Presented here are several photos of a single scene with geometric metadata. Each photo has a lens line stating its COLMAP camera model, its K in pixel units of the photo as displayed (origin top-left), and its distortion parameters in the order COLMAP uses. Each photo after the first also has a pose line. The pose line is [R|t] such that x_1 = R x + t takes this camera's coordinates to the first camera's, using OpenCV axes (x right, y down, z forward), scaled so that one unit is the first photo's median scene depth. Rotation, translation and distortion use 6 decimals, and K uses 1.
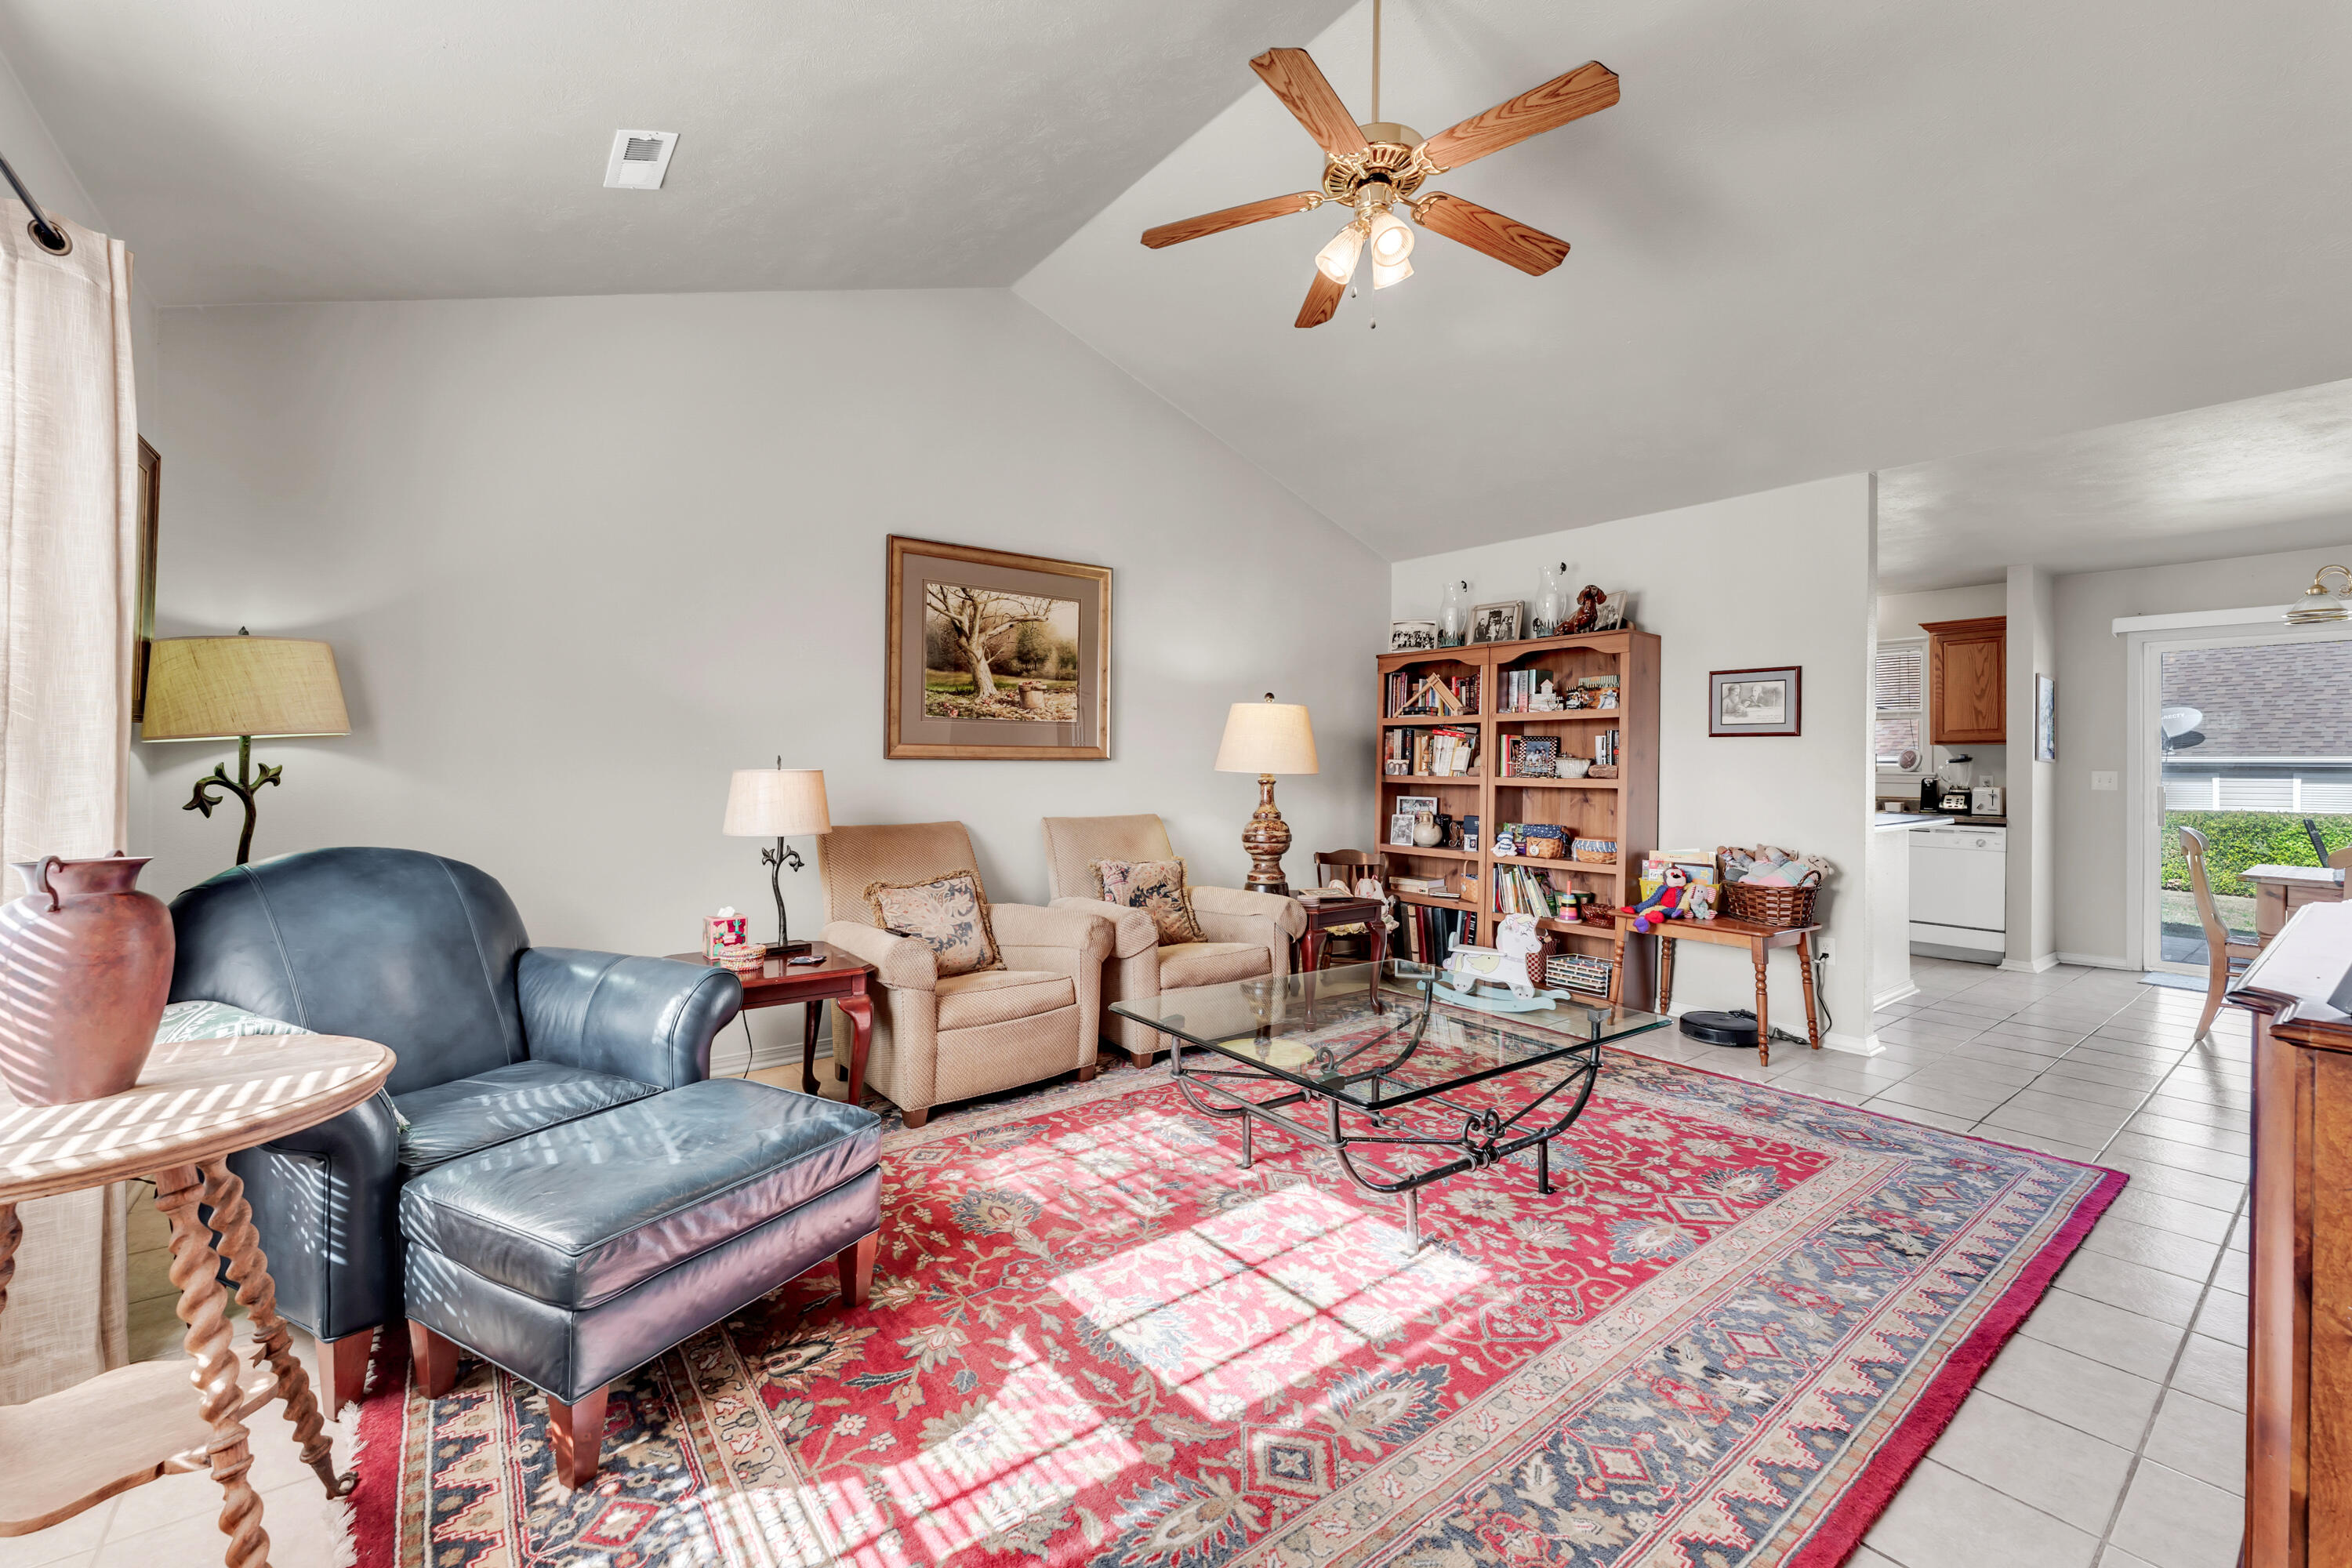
lens RADIAL K [[958.7, 0, 1175.5], [0, 958.7, 763.8], [0, 0, 1]] dist [-0.002777, -0.000544]
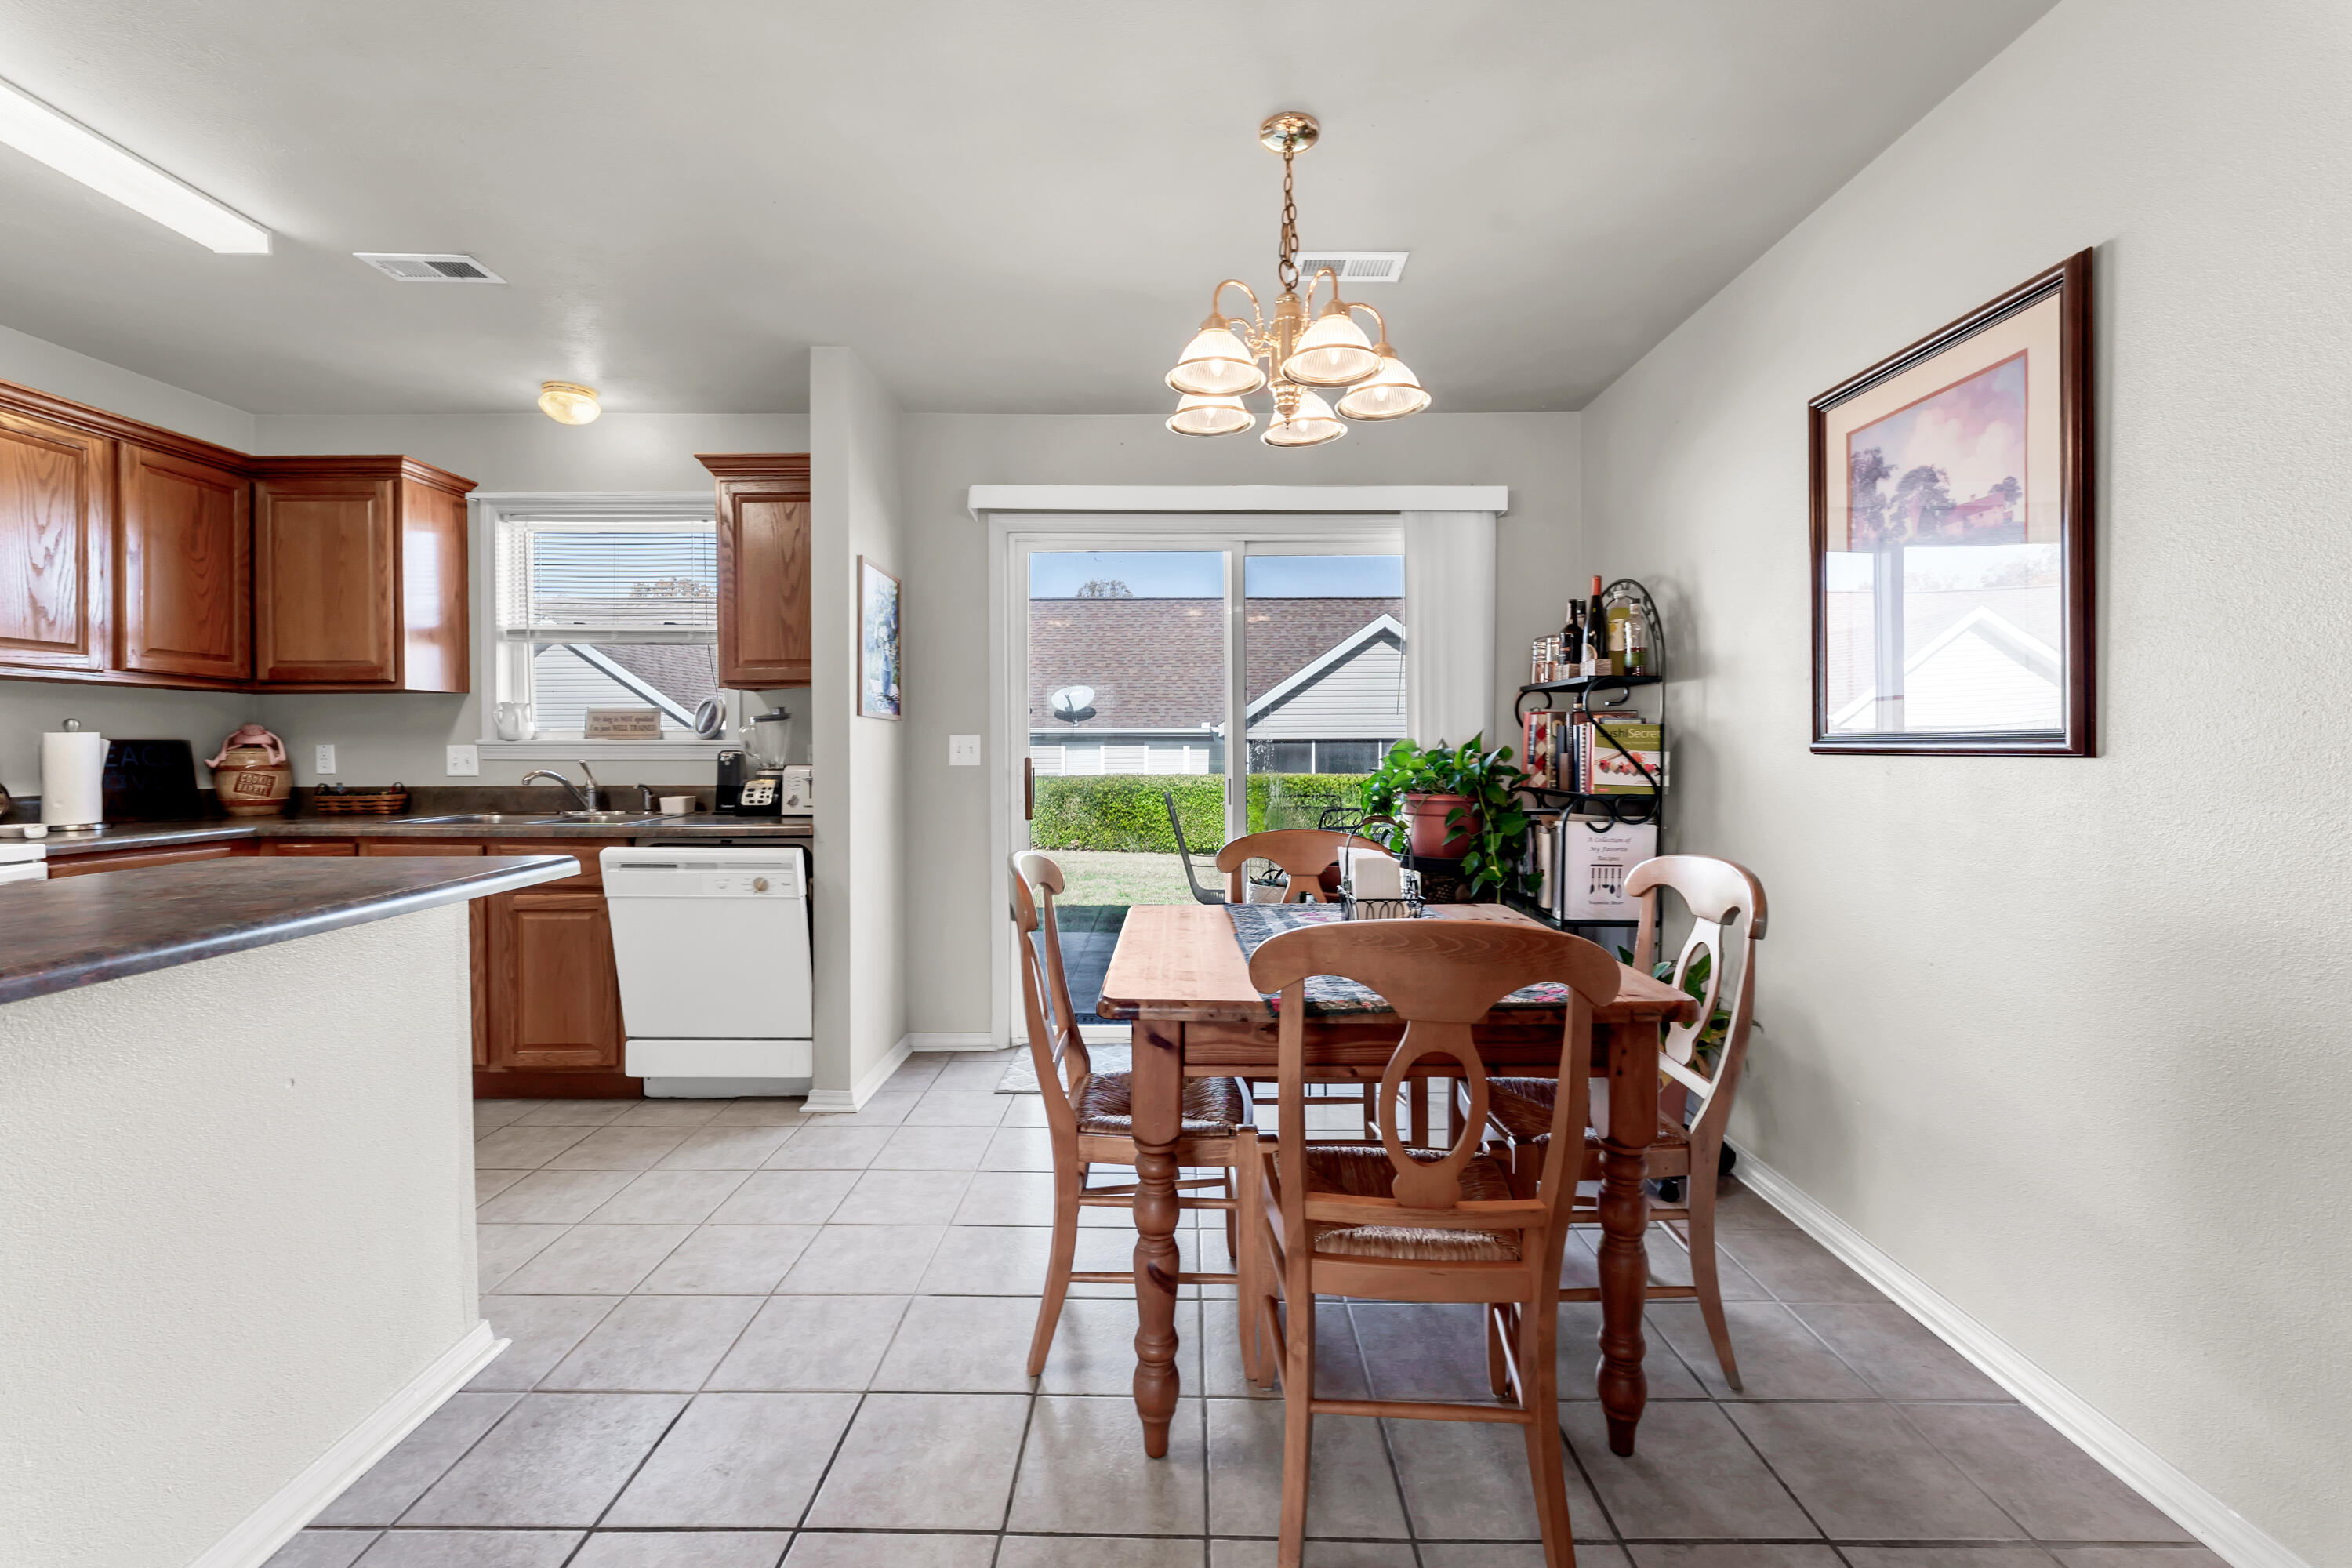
lens RADIAL K [[958.7, 0, 1177.2], [0, 958.7, 743.8], [0, 0, 1]] dist [-0.002777, -0.000544]
pose [[0.619299, -0.008819, 0.785106, 0.555461], [0.003414, 0.999958, 0.008539, 0.008432], [-0.785148, -0.002608, 0.619303, 0.493058]]
